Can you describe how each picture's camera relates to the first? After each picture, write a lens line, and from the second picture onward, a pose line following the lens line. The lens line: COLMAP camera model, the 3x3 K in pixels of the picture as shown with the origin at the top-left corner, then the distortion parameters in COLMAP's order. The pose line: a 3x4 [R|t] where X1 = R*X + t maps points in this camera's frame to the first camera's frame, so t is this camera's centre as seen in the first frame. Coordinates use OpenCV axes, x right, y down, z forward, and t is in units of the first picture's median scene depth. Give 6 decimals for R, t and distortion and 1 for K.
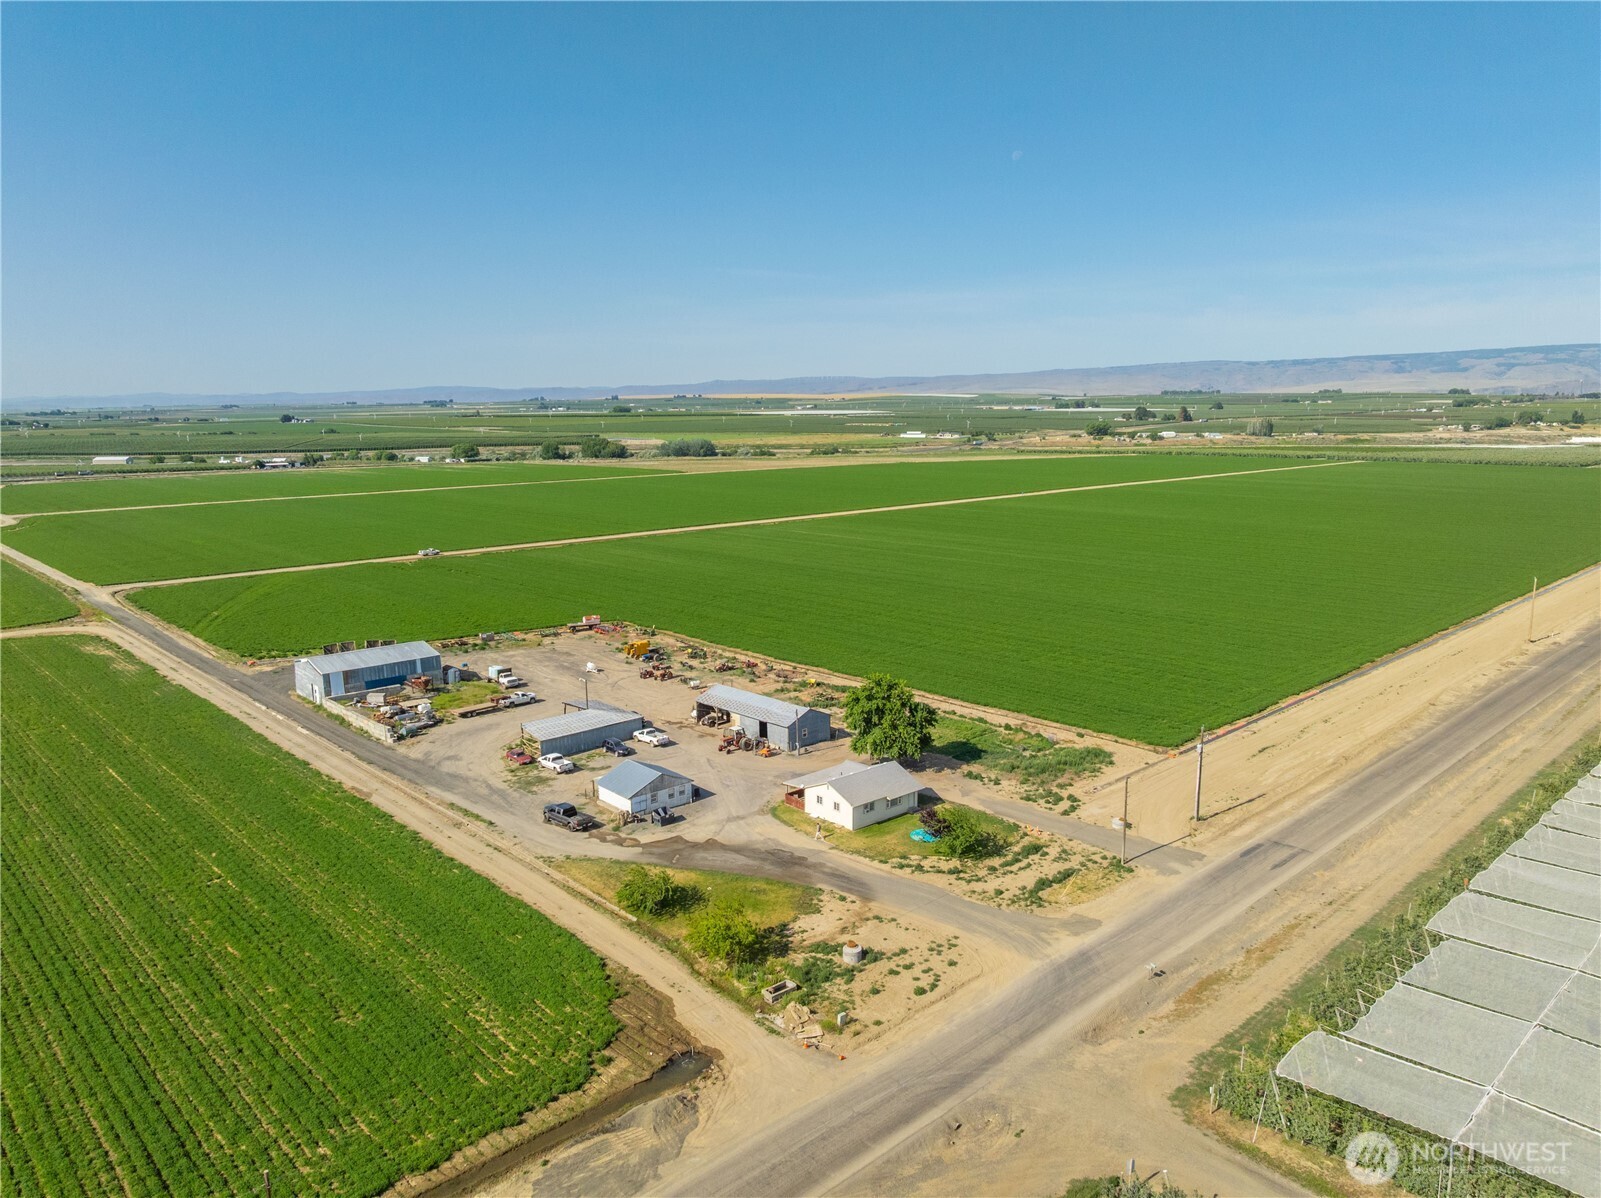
lens RADIAL K [[1127.4, 0, 800.5], [0, 1127.4, 599.0], [0, 0, 1]] dist [-0.037274, 0.000238]
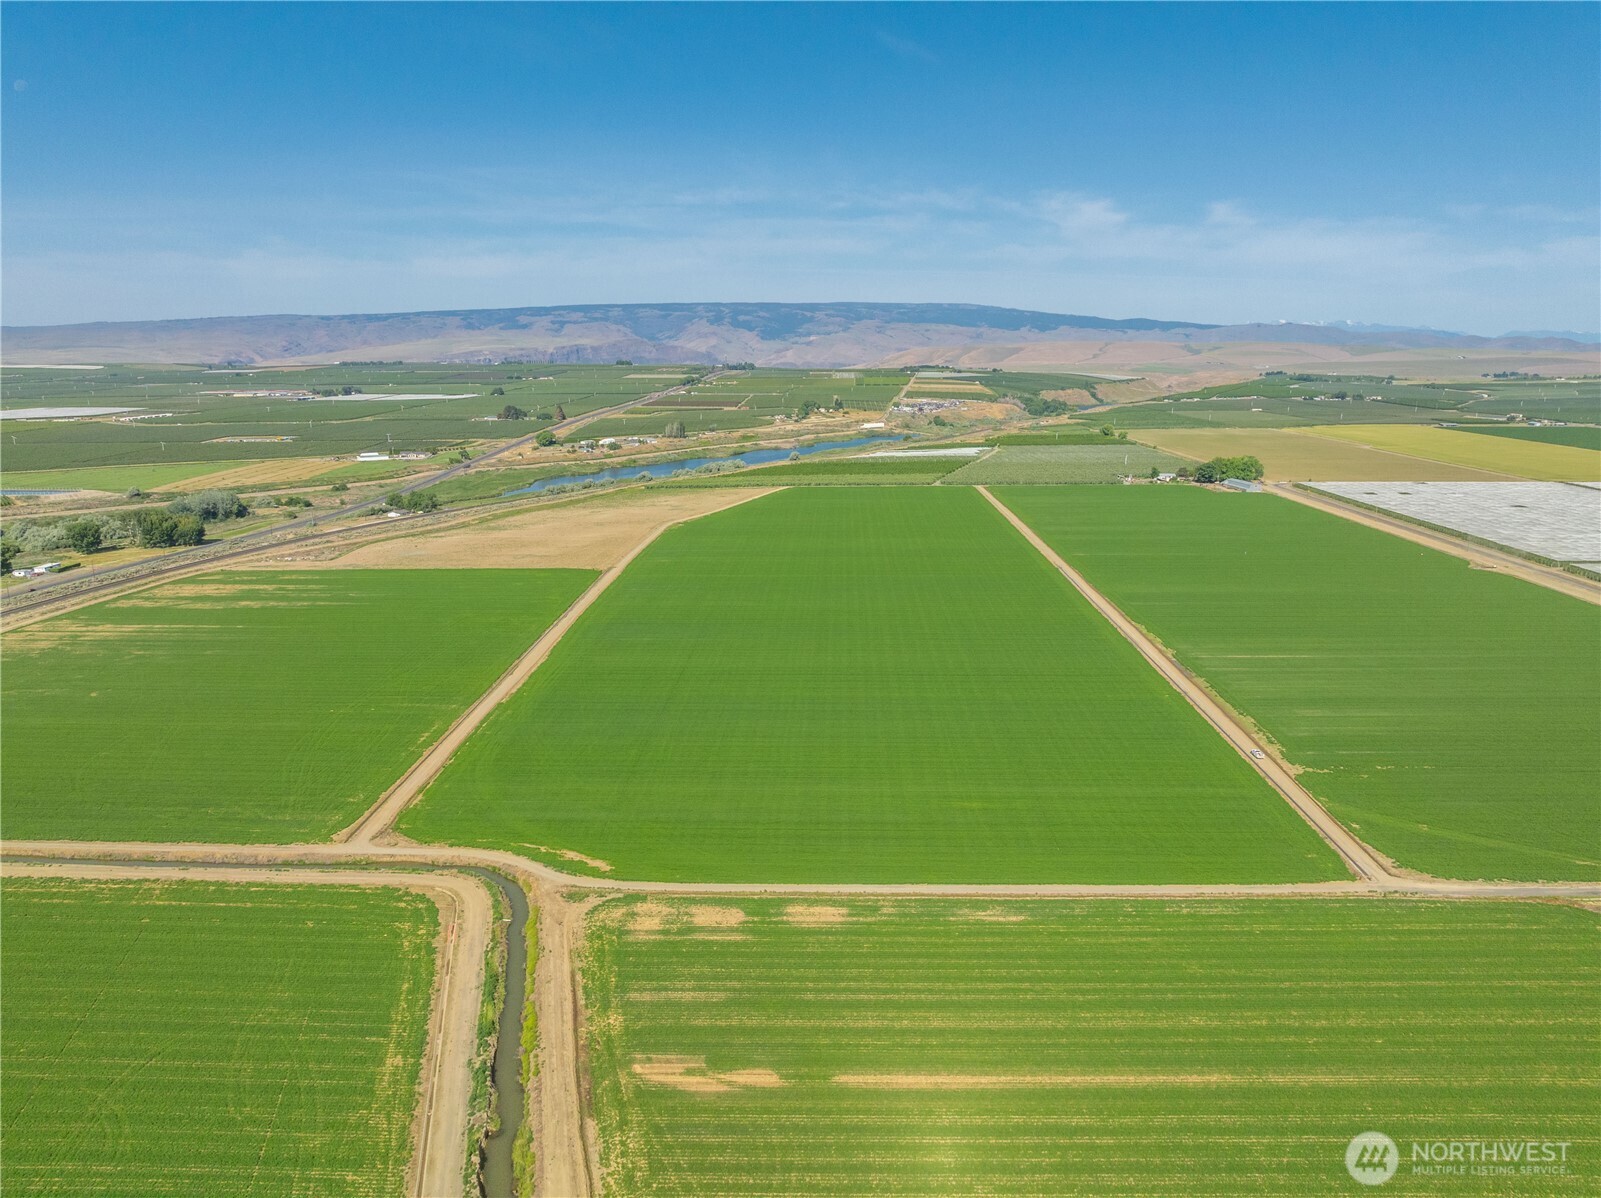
lens RADIAL K [[1127.4, 0, 800.5], [0, 1127.4, 599.0], [0, 0, 1]] dist [-0.037274, 0.000238]
pose [[0.706417, -0.150095, 0.691699, -3.379133], [0.120908, 0.988482, 0.091015, -0.841270], [-0.697393, 0.019338, 0.716428, 1.354545]]
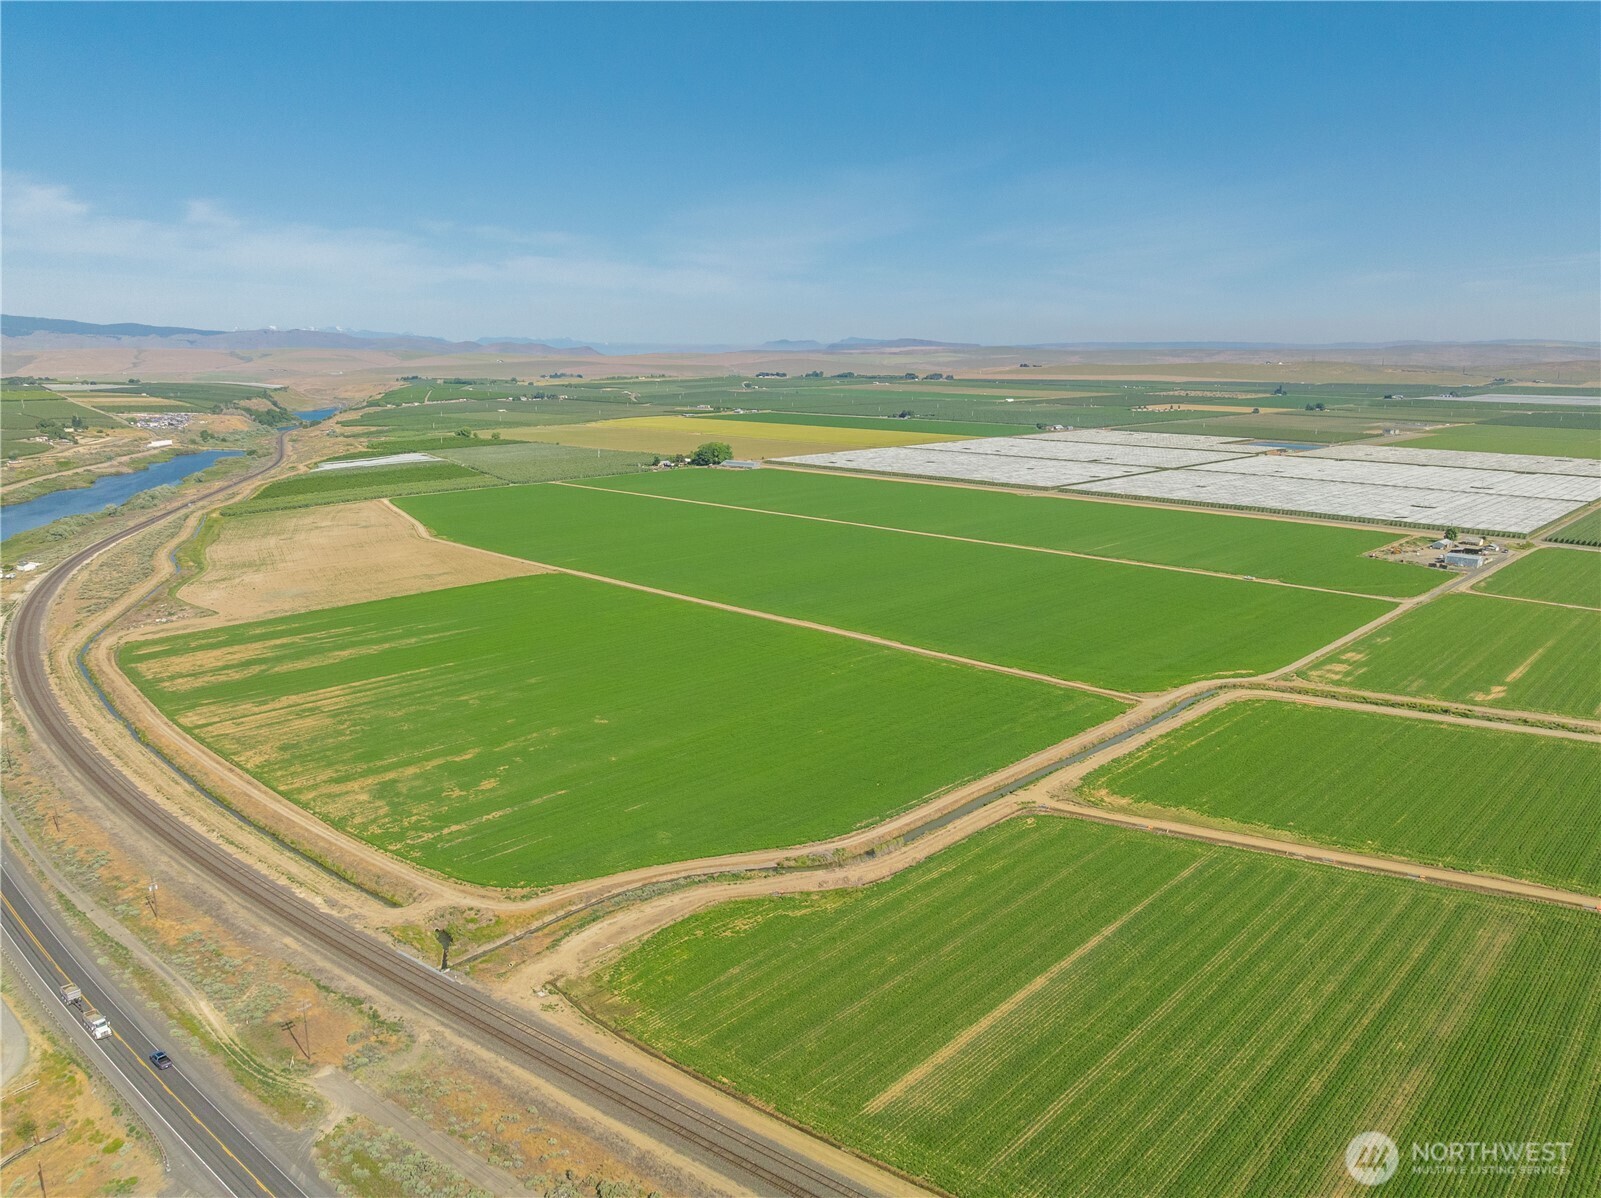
lens RADIAL K [[1155.6, 0, 800.5], [0, 1155.6, 599.0], [0, 0, 1]] dist [-0.044260, 0.006256]
pose [[-0.059125, -0.201346, 0.977734, -5.597745], [0.169790, 0.963148, 0.208609, -1.385616], [-0.983705, 0.178343, -0.022759, 4.551845]]
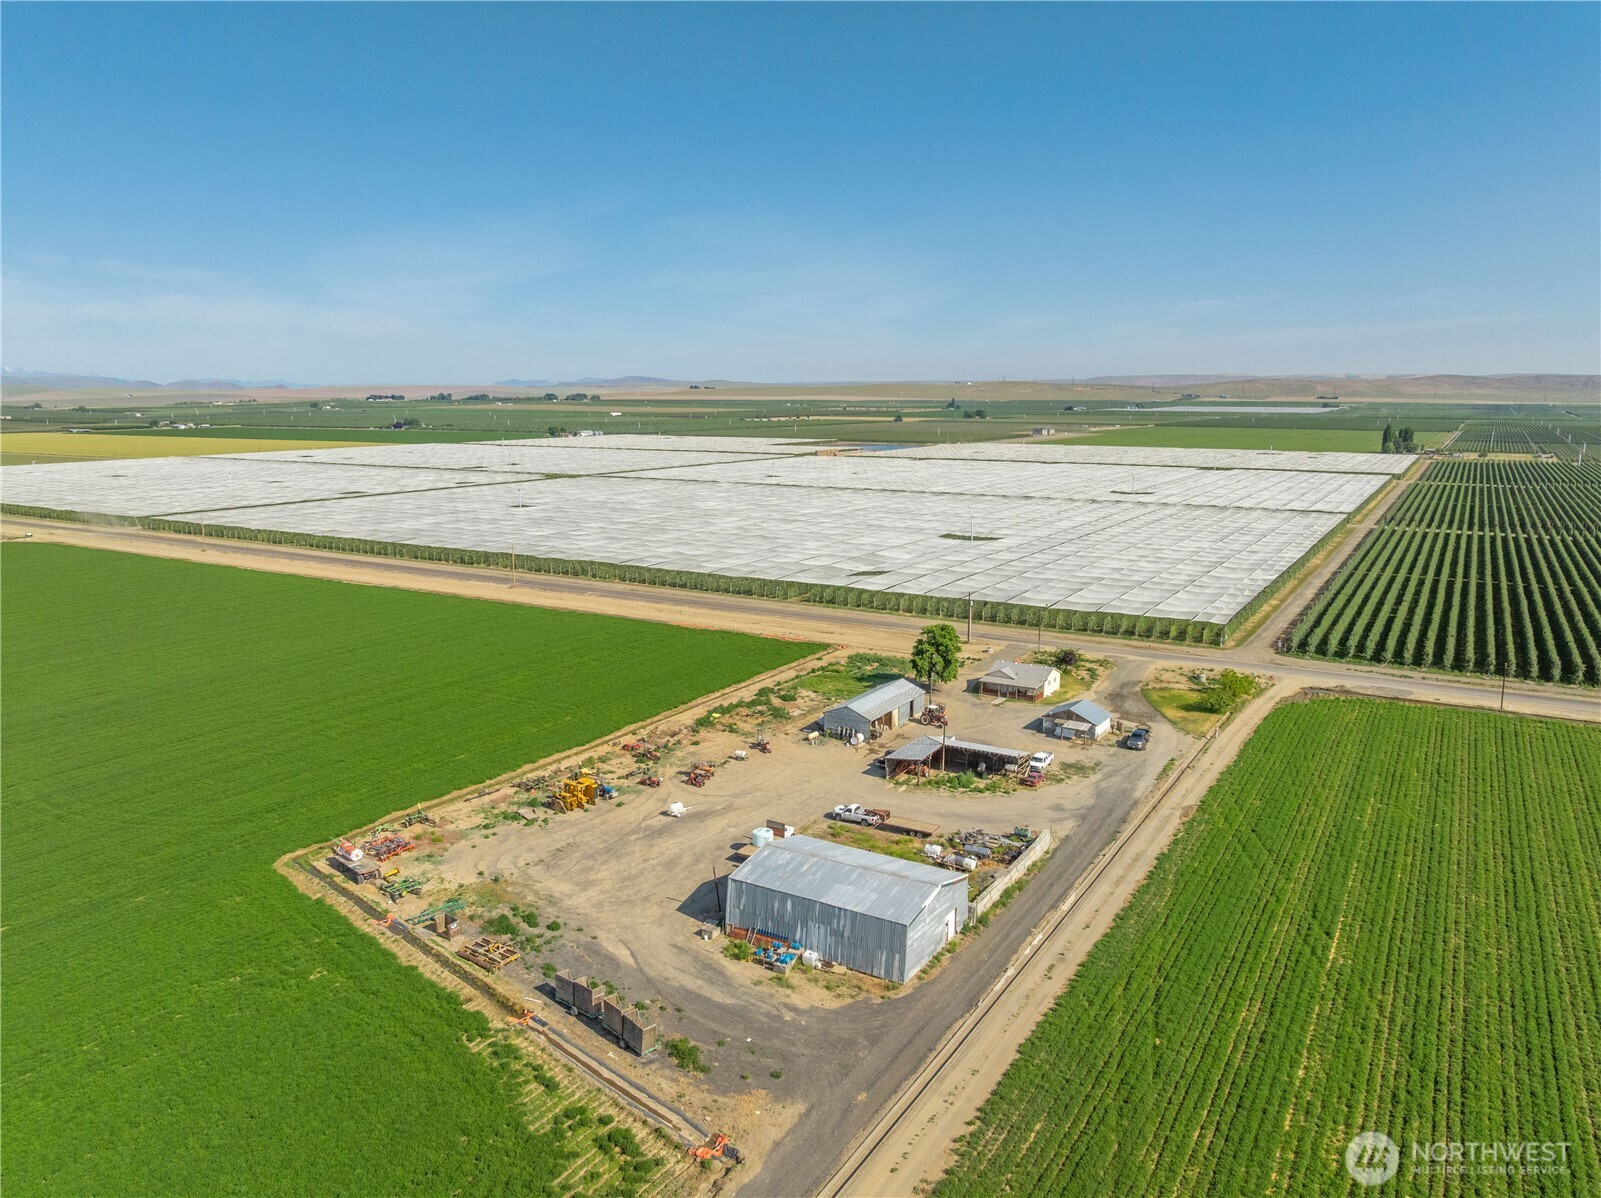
lens RADIAL K [[1127.4, 0, 800.5], [0, 1127.4, 599.0], [0, 0, 1]] dist [-0.037274, 0.000238]
pose [[-0.266896, -0.162664, 0.949898, -1.225596], [0.167959, 0.962717, 0.212051, -0.292523], [-0.948977, 0.216140, -0.229624, 1.500261]]
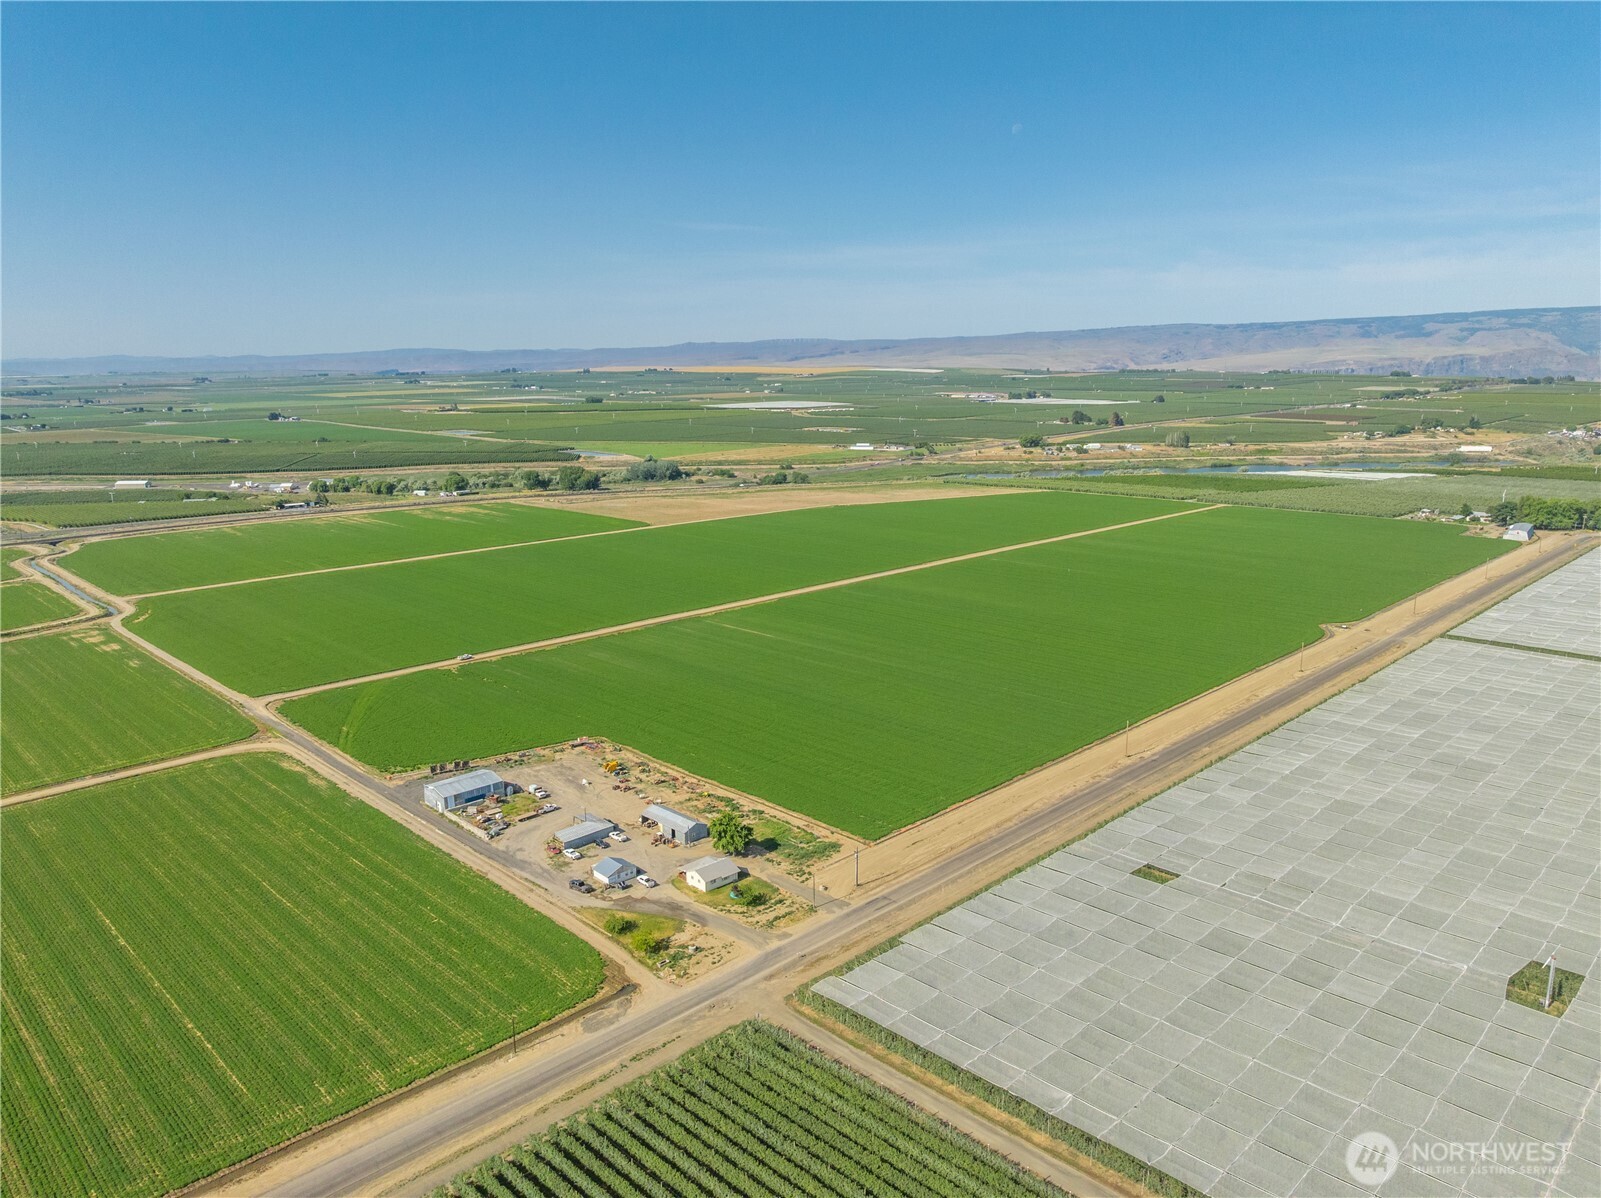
lens RADIAL K [[1133.3, 0, 806.0], [0, 1133.3, 566.0], [0, 0, 1]] dist [-0.027925, -0.002860]
pose [[0.999615, -0.003545, 0.027525, 0.167036], [0.003387, 0.999978, 0.005765, -0.415093], [-0.027544, -0.005670, 0.999604, -1.149394]]
